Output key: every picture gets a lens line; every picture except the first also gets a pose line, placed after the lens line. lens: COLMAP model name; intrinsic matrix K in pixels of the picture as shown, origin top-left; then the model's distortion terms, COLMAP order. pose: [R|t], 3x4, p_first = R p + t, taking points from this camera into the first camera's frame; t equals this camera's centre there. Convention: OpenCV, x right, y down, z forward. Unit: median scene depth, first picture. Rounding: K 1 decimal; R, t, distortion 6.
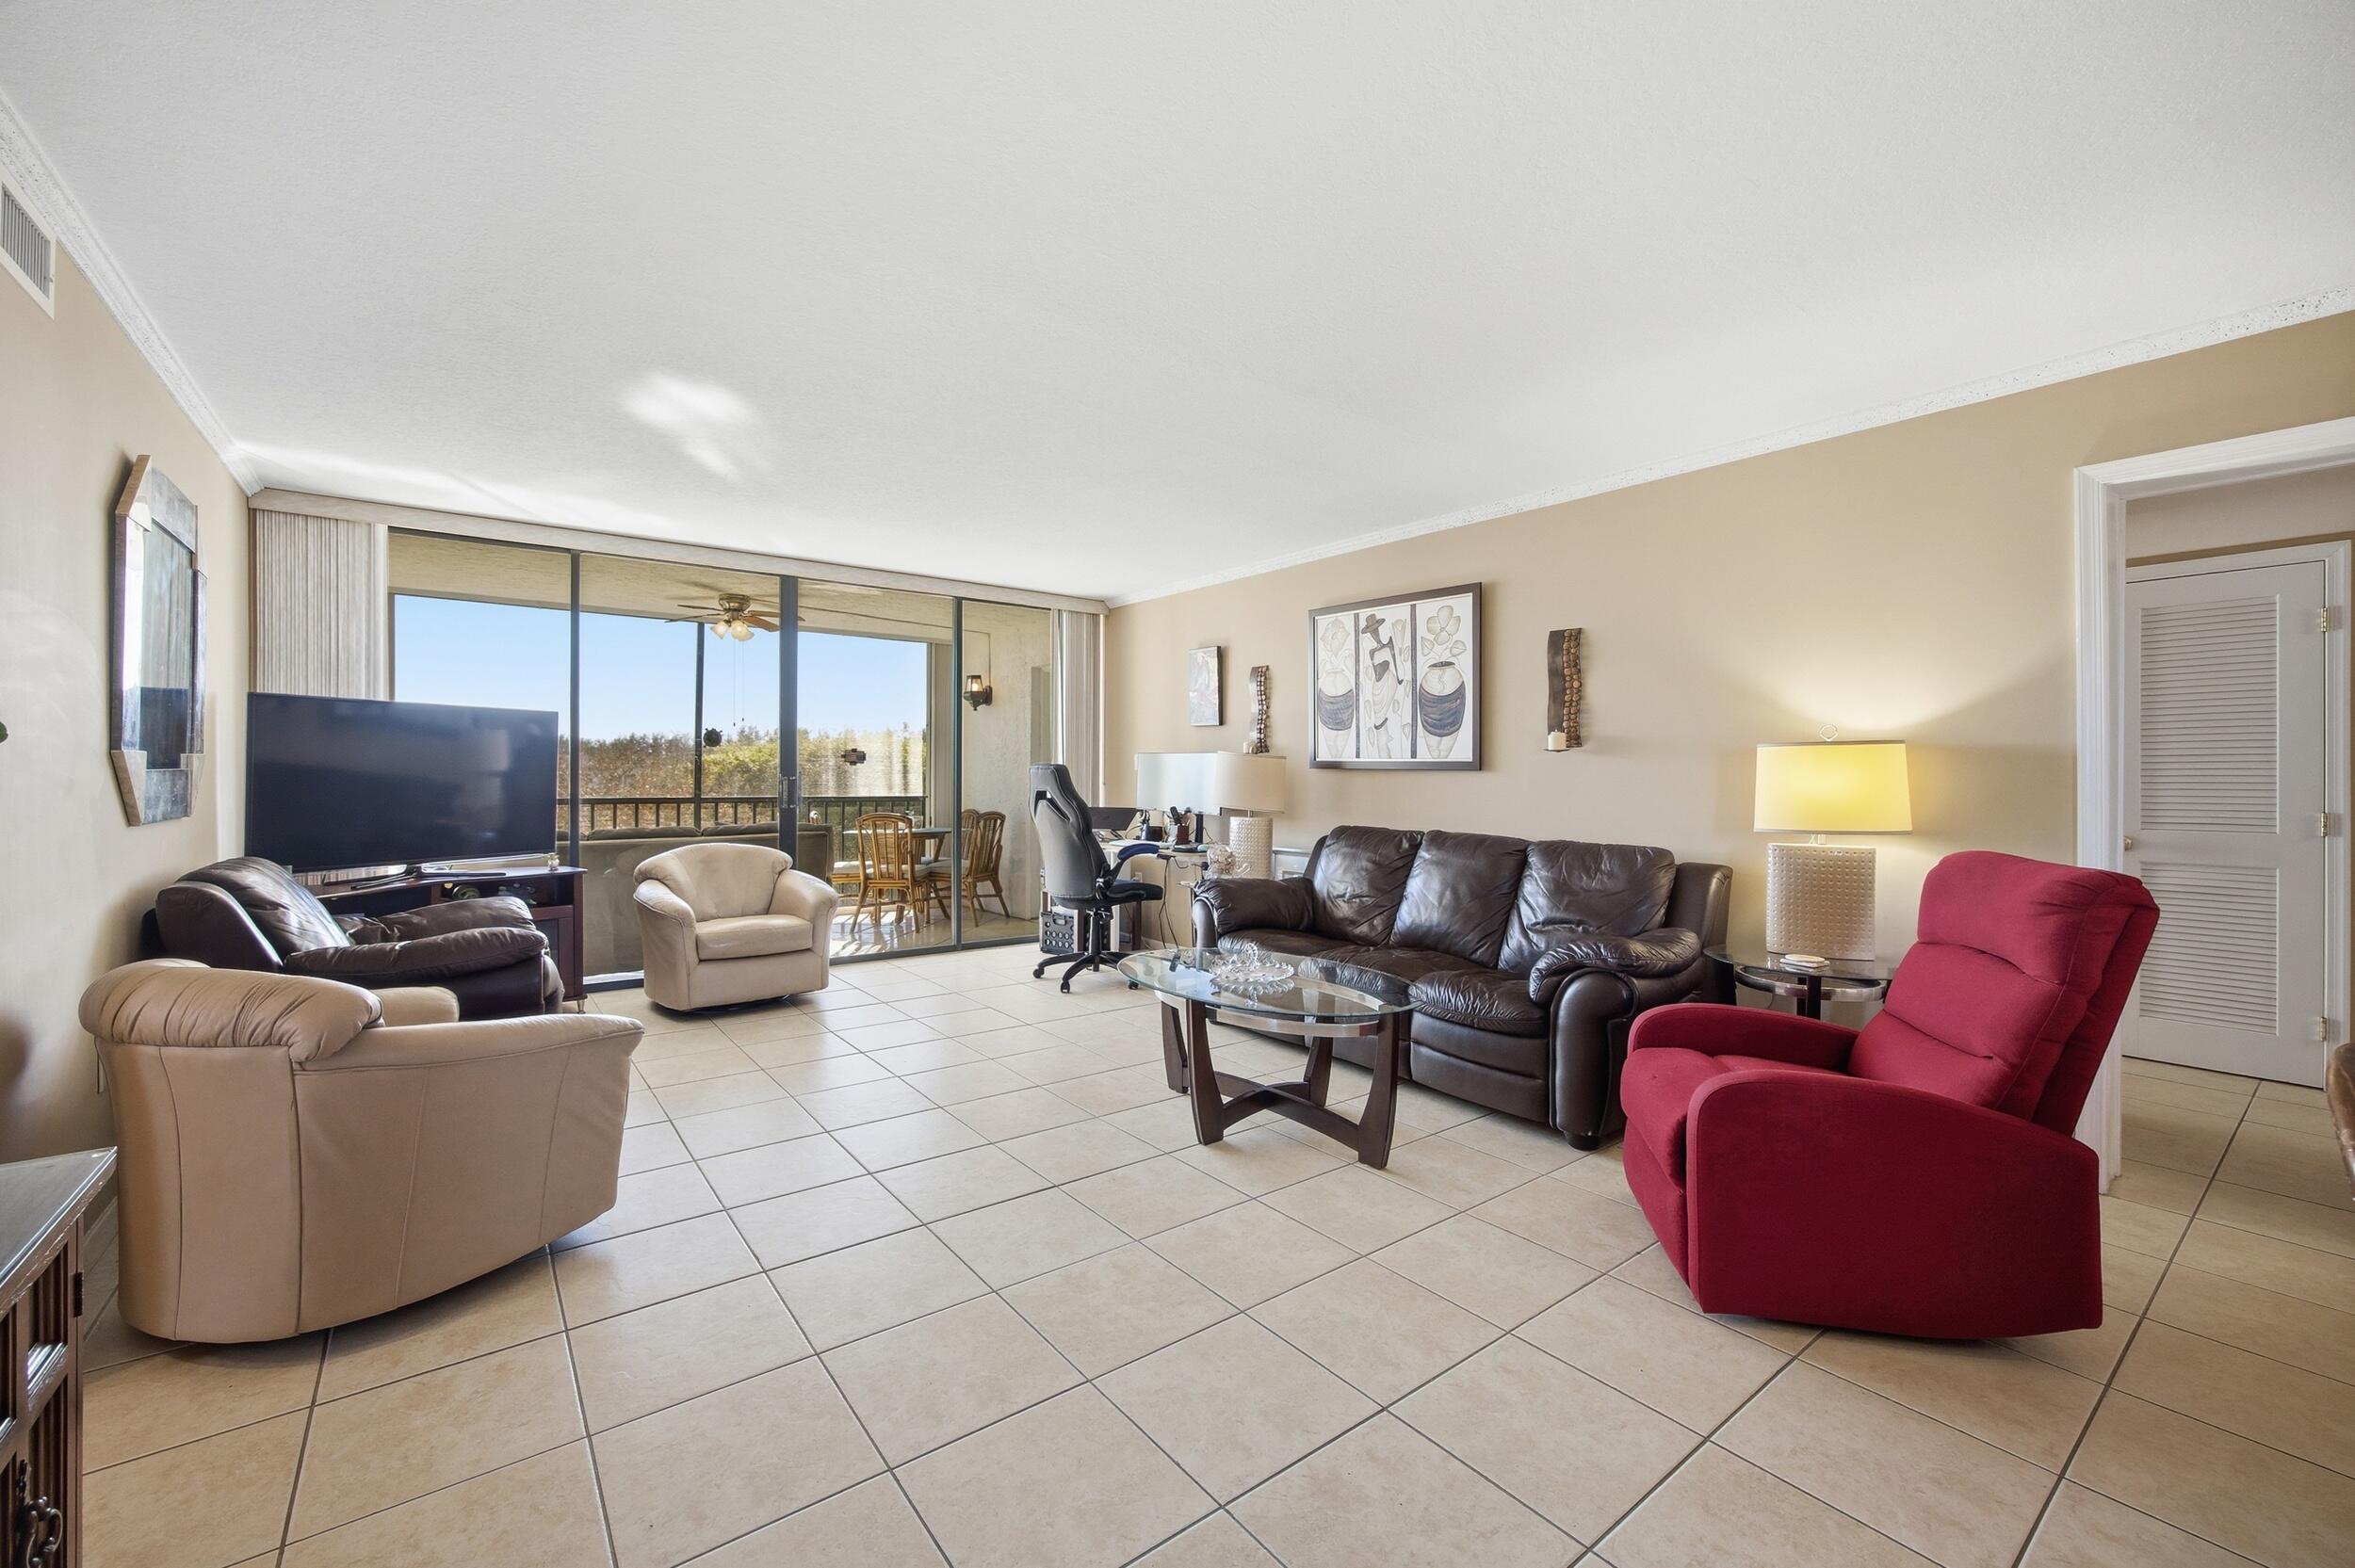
lens RADIAL K [[946.3, 0, 1176.4], [0, 946.3, 769.3], [0, 0, 1]] dist [0.002160, 0.000963]
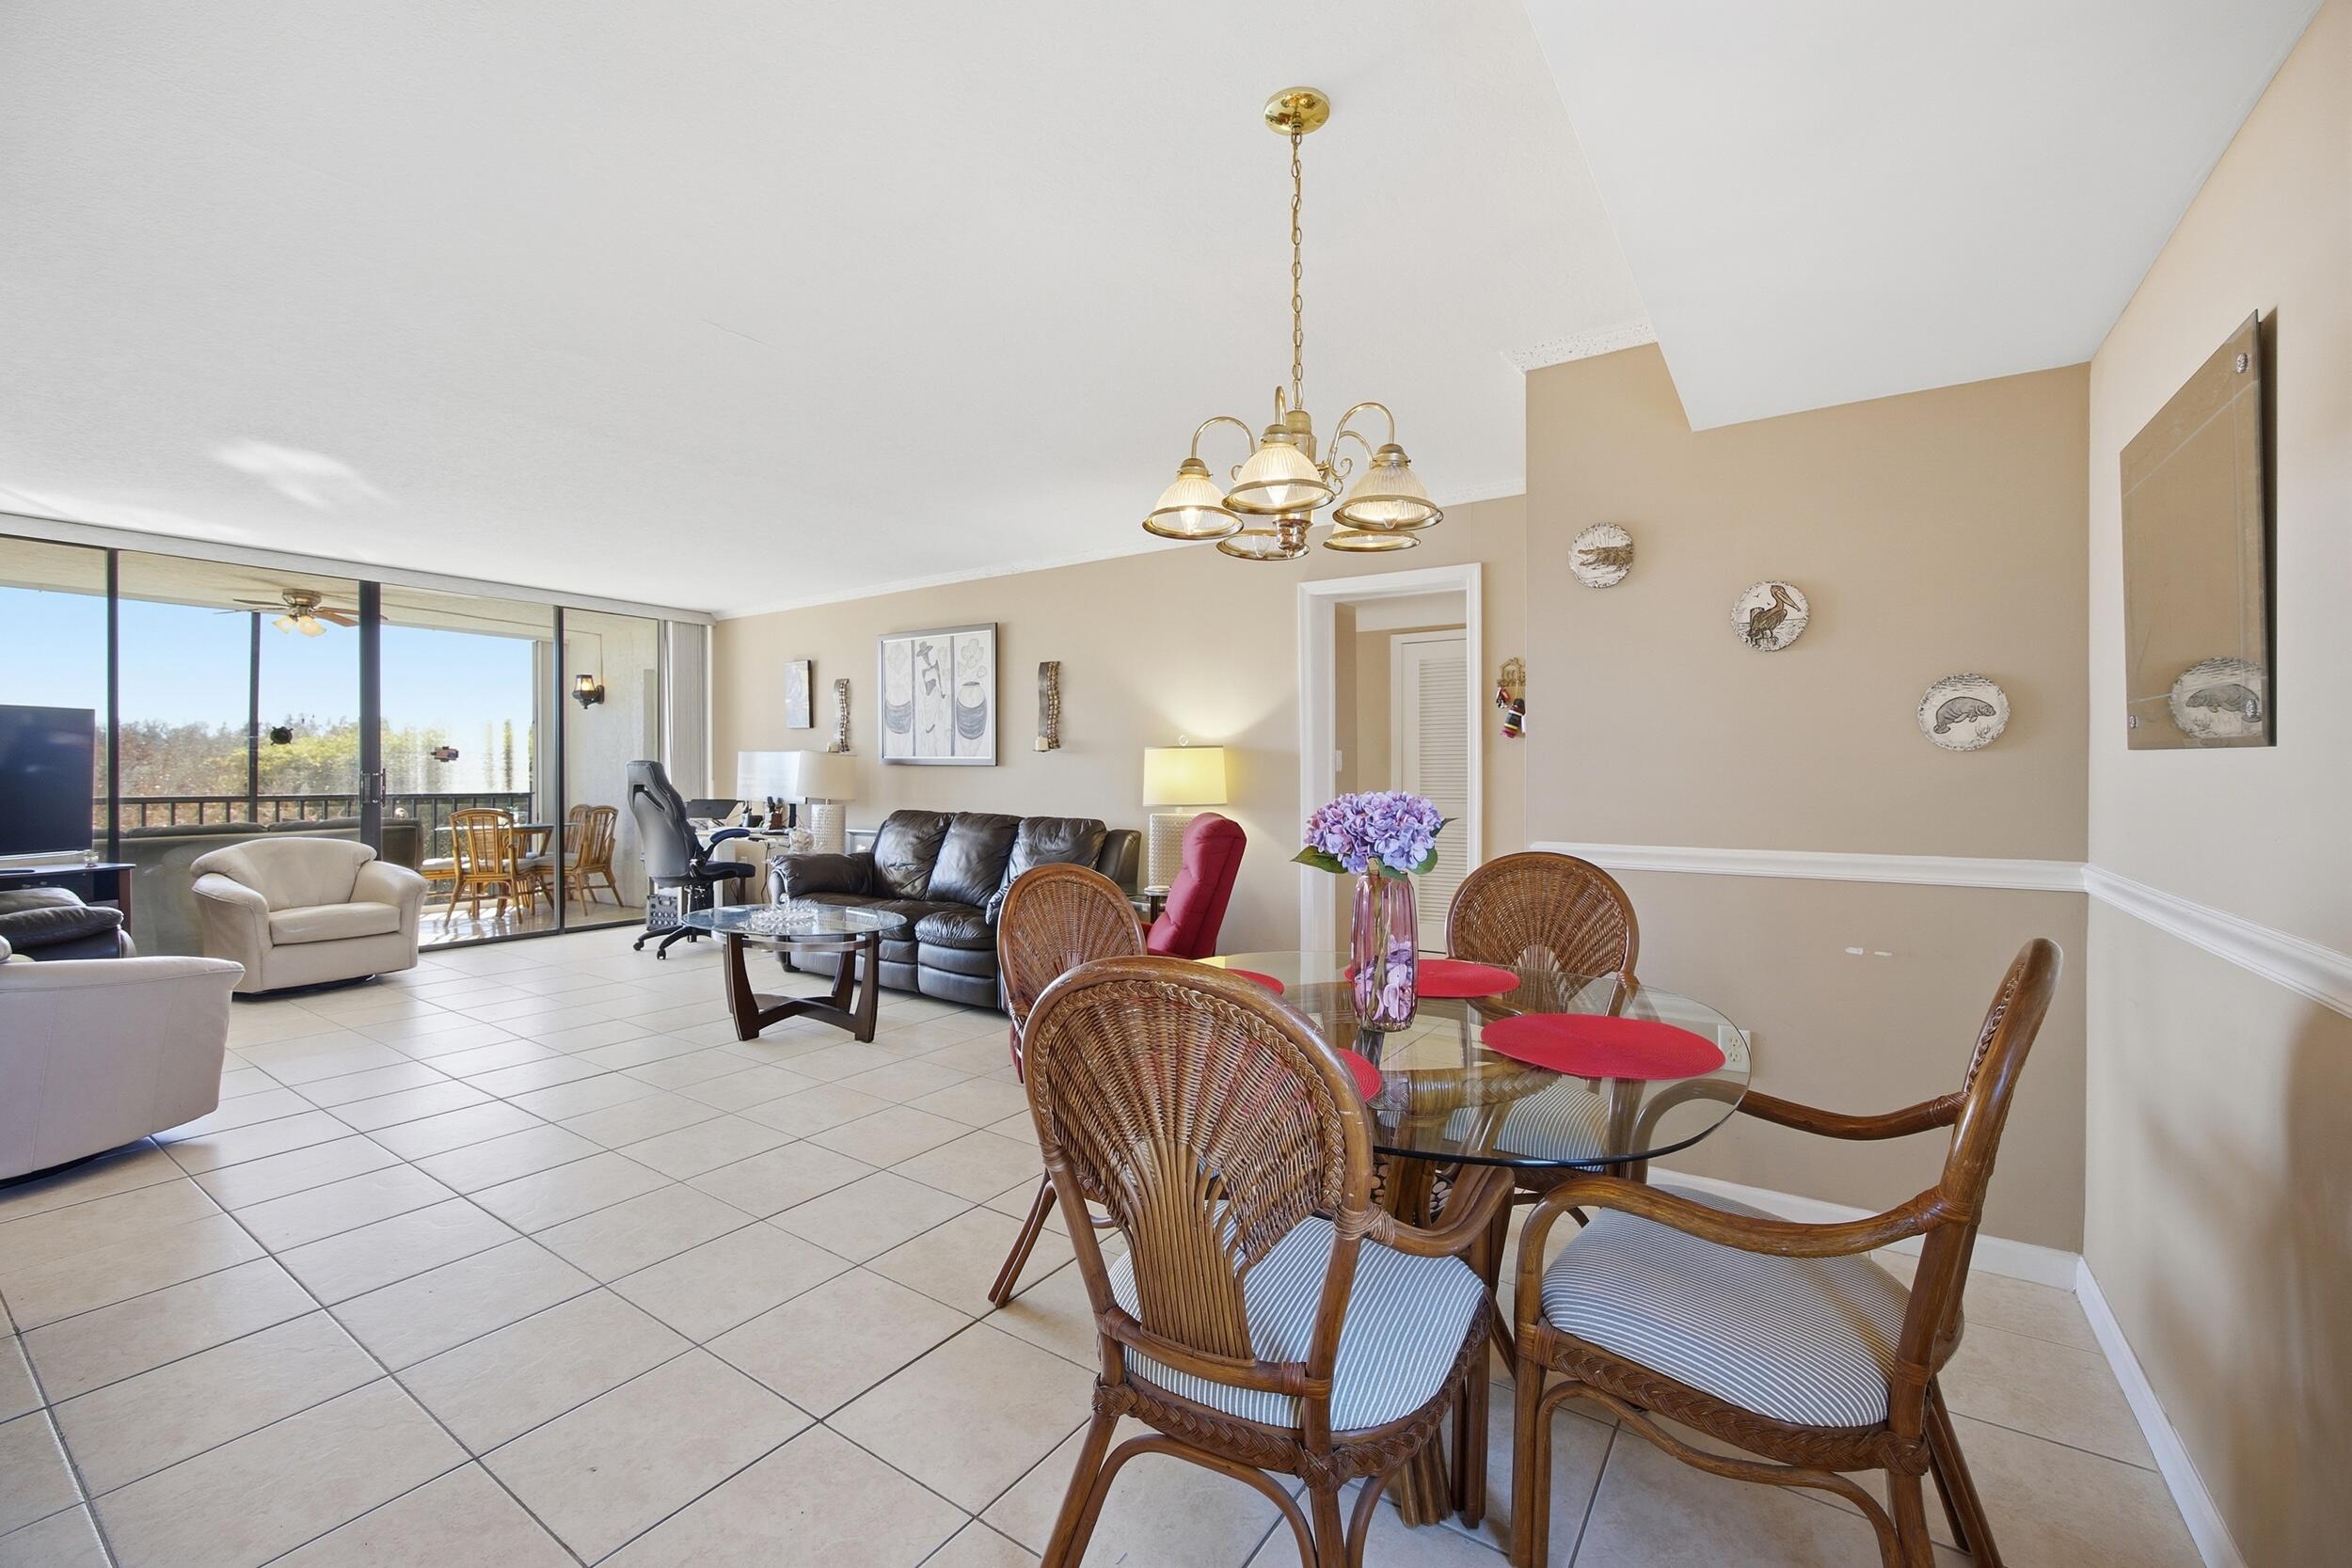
lens RADIAL K [[960.9, 0, 1109.9], [0, 960.9, 769.4], [0, 0, 1]] dist [0.031063, 0.000099]
pose [[0.965046, -0.002734, 0.262066, 0.109787], [0.001337, 0.999984, 0.005508, -0.000824], [-0.262077, -0.004966, 0.965034, -0.301057]]
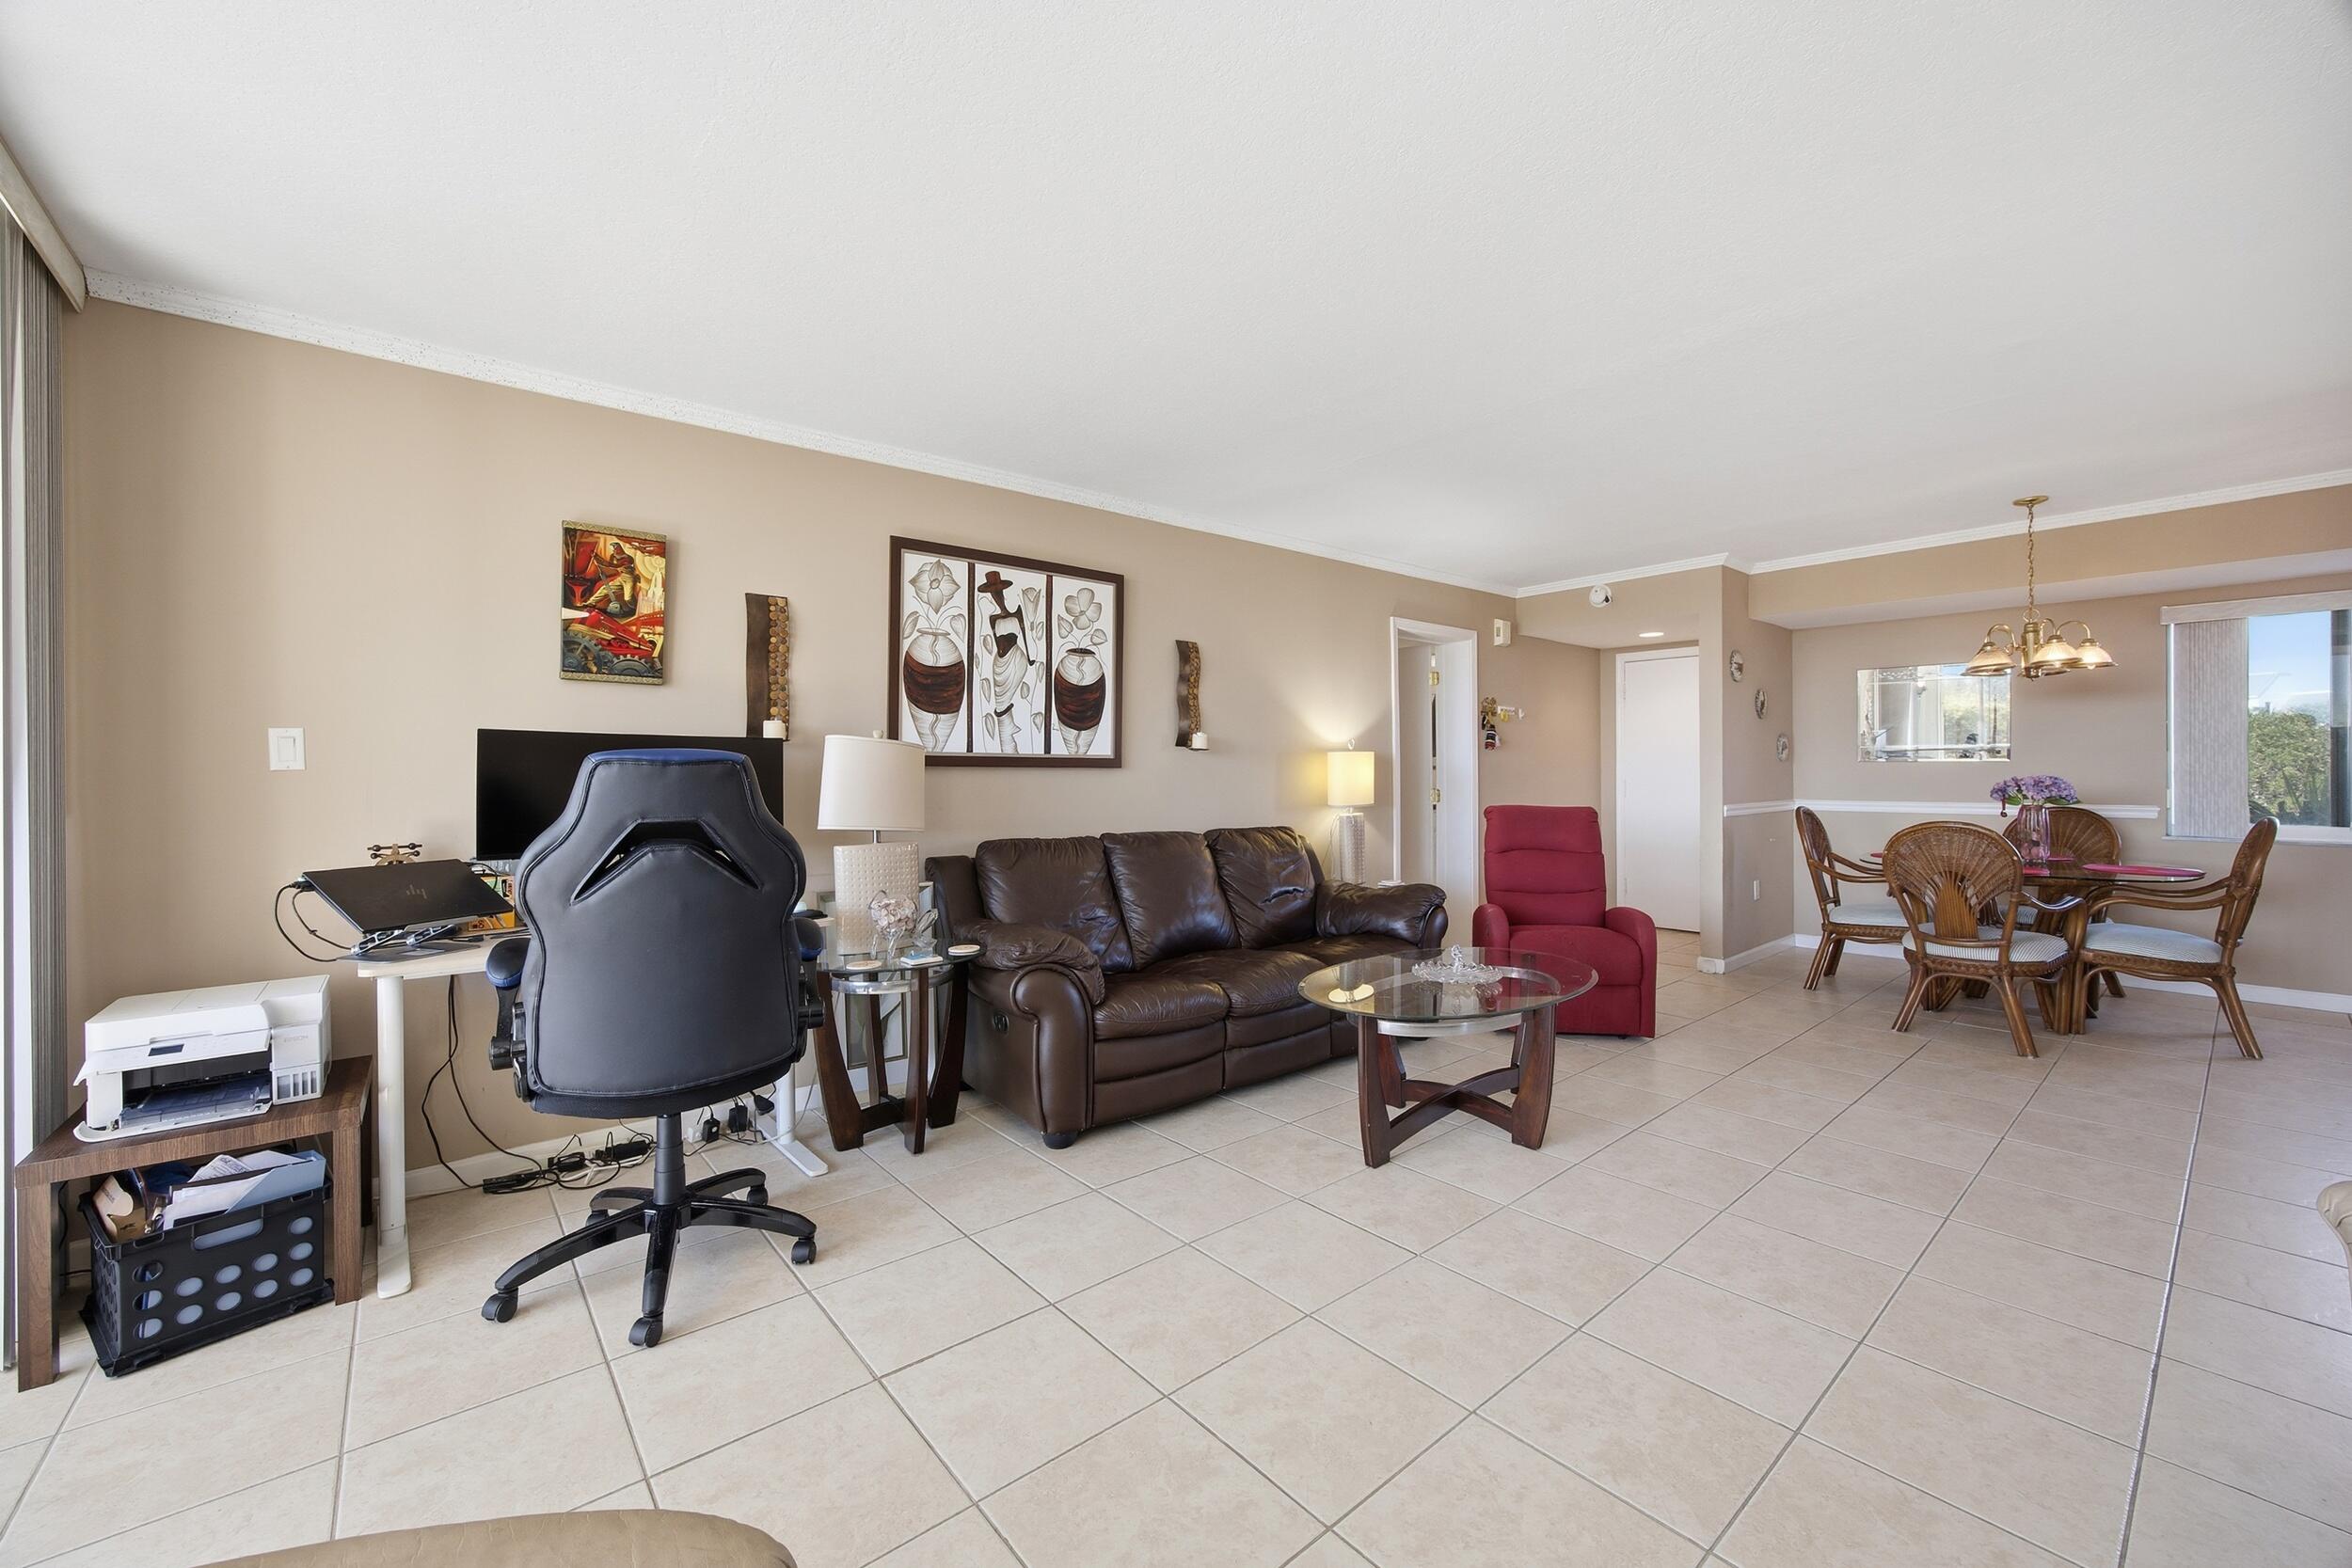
lens RADIAL K [[945.1, 0, 1175.0], [0, 945.1, 765.8], [0, 0, 1]] dist [0.002160, 0.000963]
pose [[-0.026792, 0.002286, 0.999638, -0.594168], [0.002115, 0.999995, -0.002231, 0.002062], [-0.999639, 0.002055, -0.026797, 0.870173]]
